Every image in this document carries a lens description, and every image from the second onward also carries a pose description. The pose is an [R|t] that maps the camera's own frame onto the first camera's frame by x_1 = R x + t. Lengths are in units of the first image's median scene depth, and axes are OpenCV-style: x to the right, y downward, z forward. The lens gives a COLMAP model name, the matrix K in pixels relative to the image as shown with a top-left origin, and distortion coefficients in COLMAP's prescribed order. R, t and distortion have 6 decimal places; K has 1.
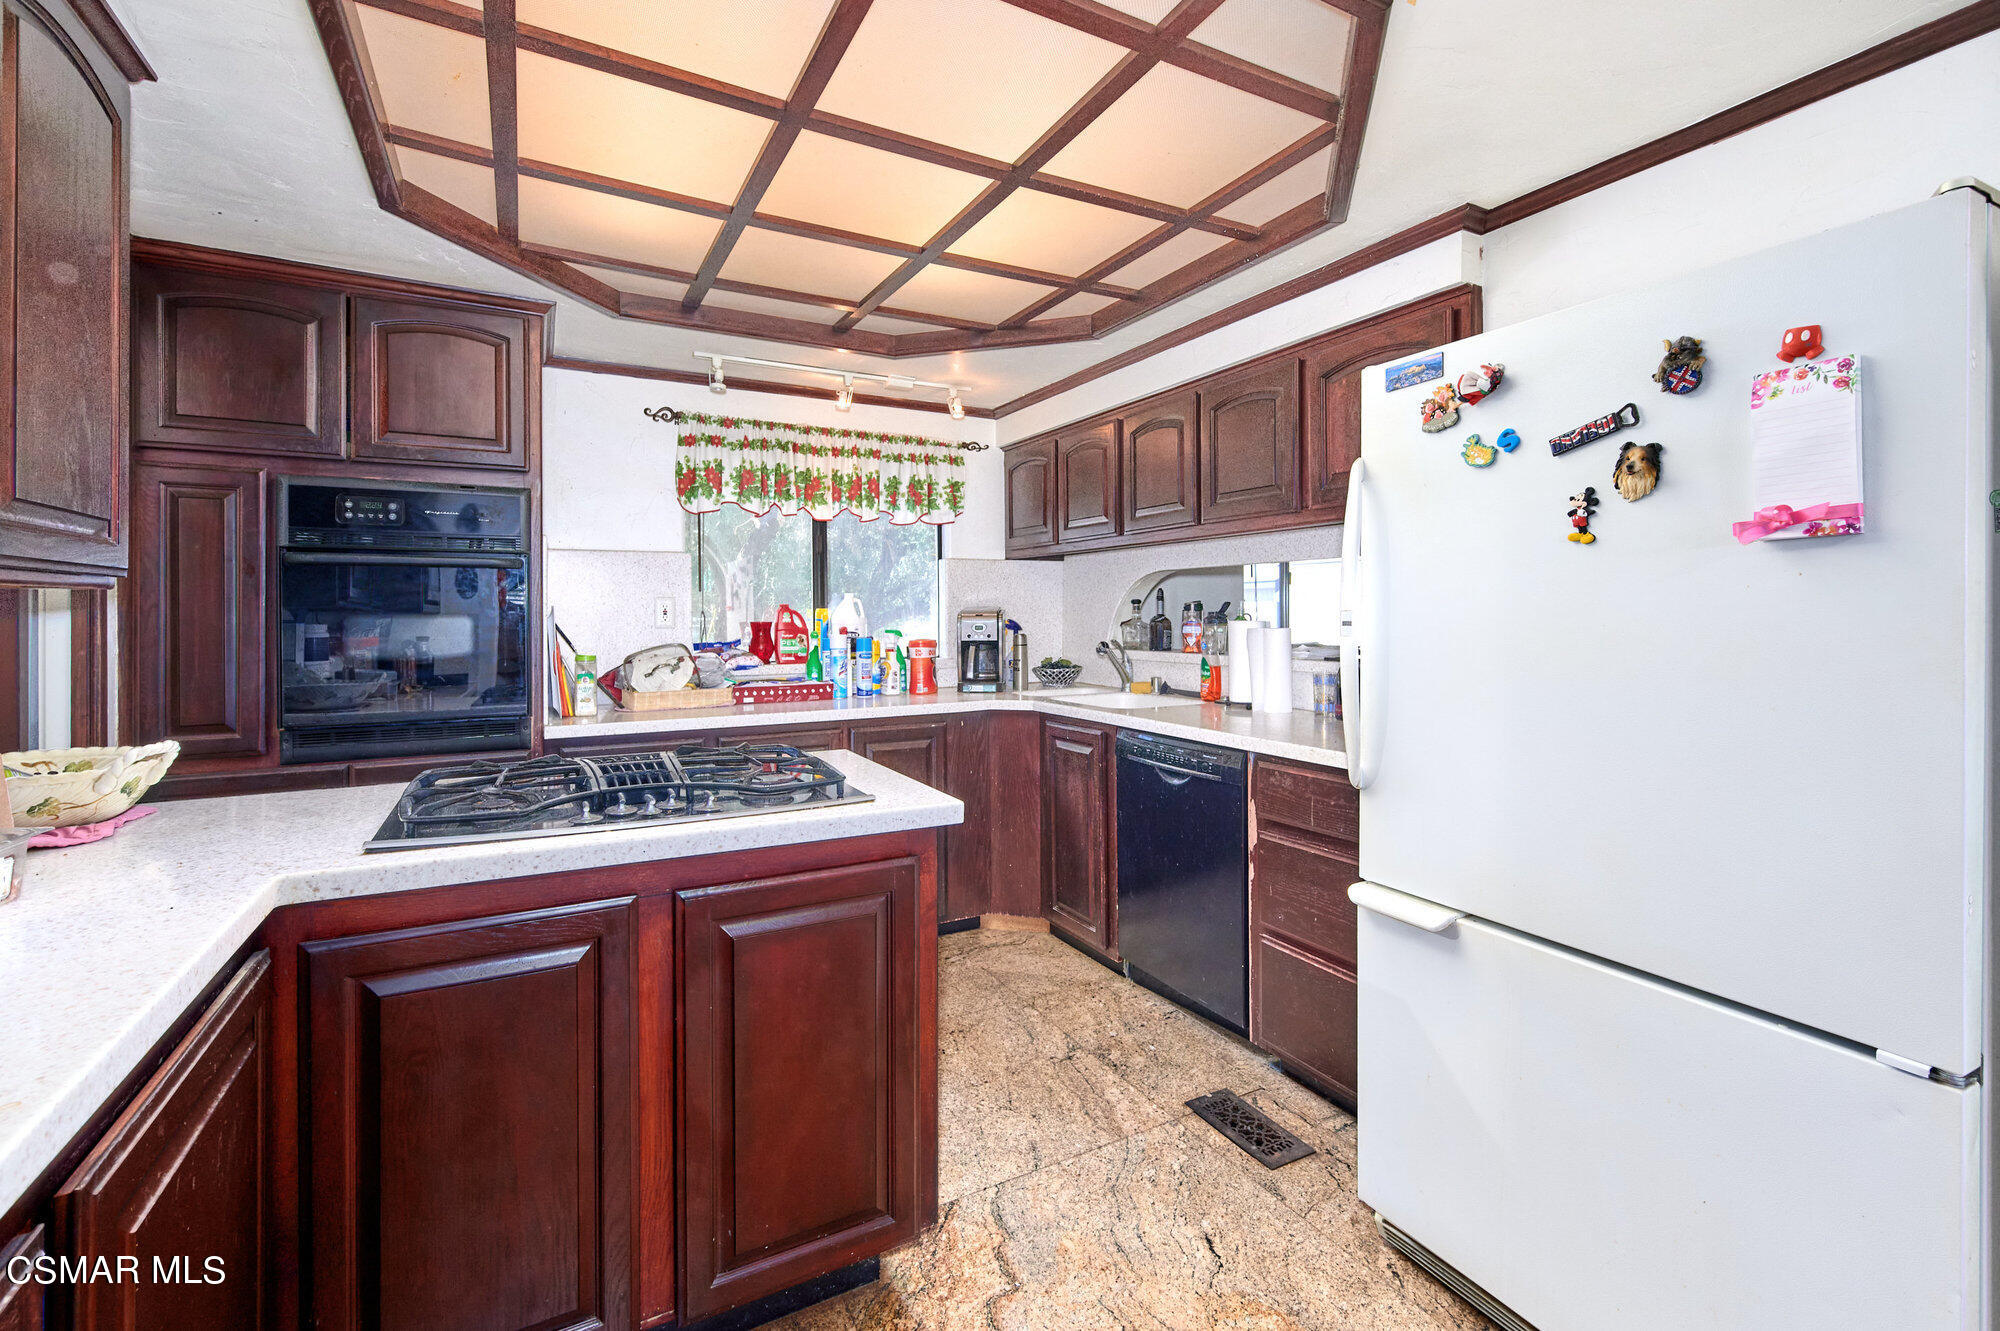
lens RADIAL K [[874.7, 0, 998.5], [0, 874.7, 613.4], [0, 0, 1]] dist [0.000739, -0.000281]
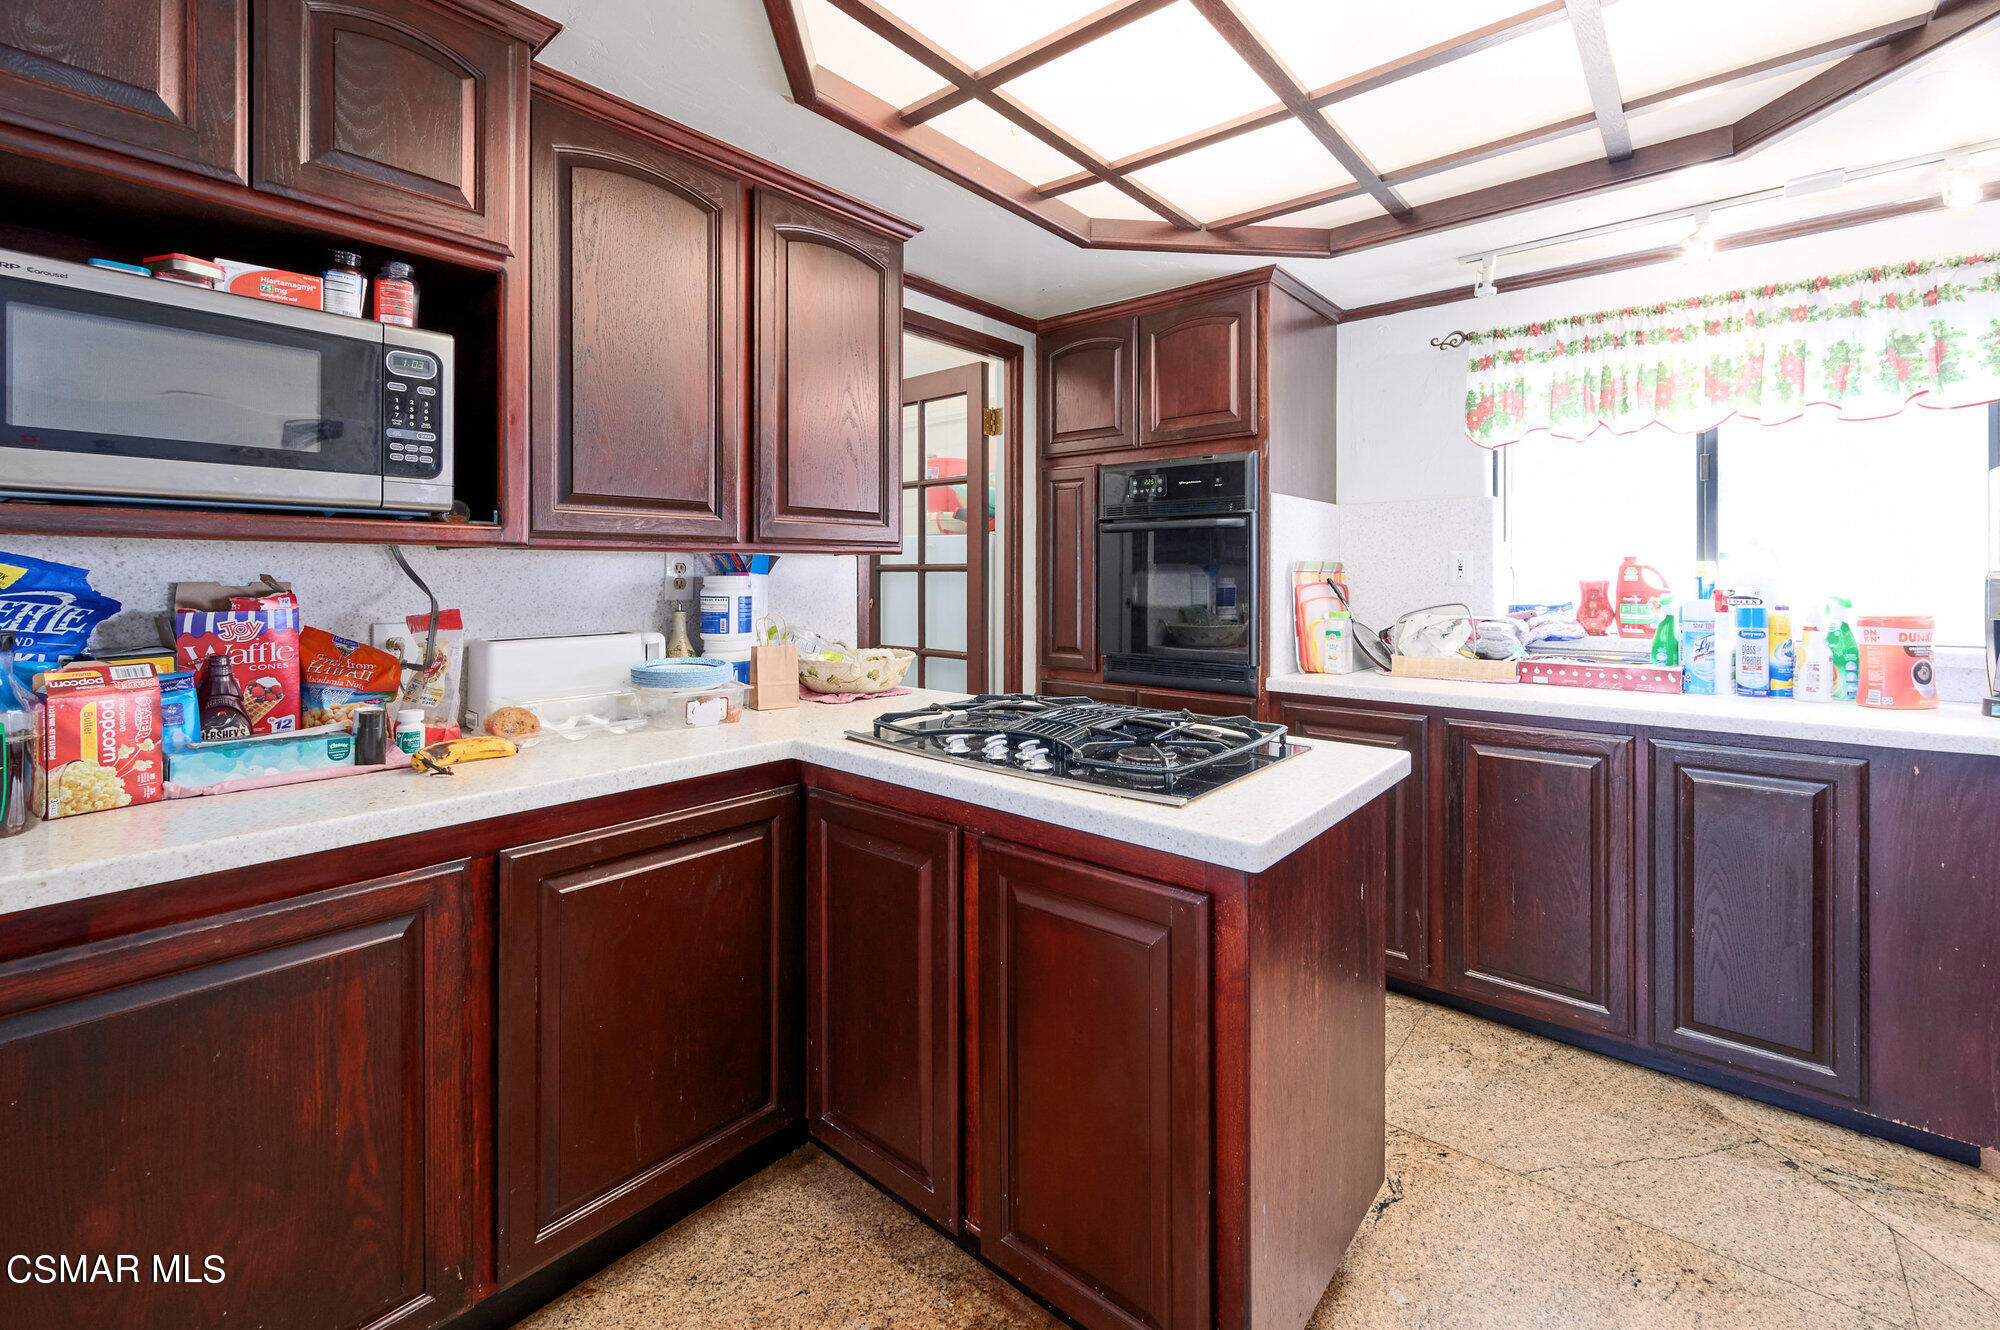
lens RADIAL K [[853.8, 0, 1001.1], [0, 853.8, 571.8], [0, 0, 1]] dist [-0.000178, -0.000103]
pose [[0.367056, 0.001128, -0.930198, 0.235017], [0.002193, 0.999995, 0.002078, 0.000256], [0.930196, -0.002803, 0.367052, 0.260779]]
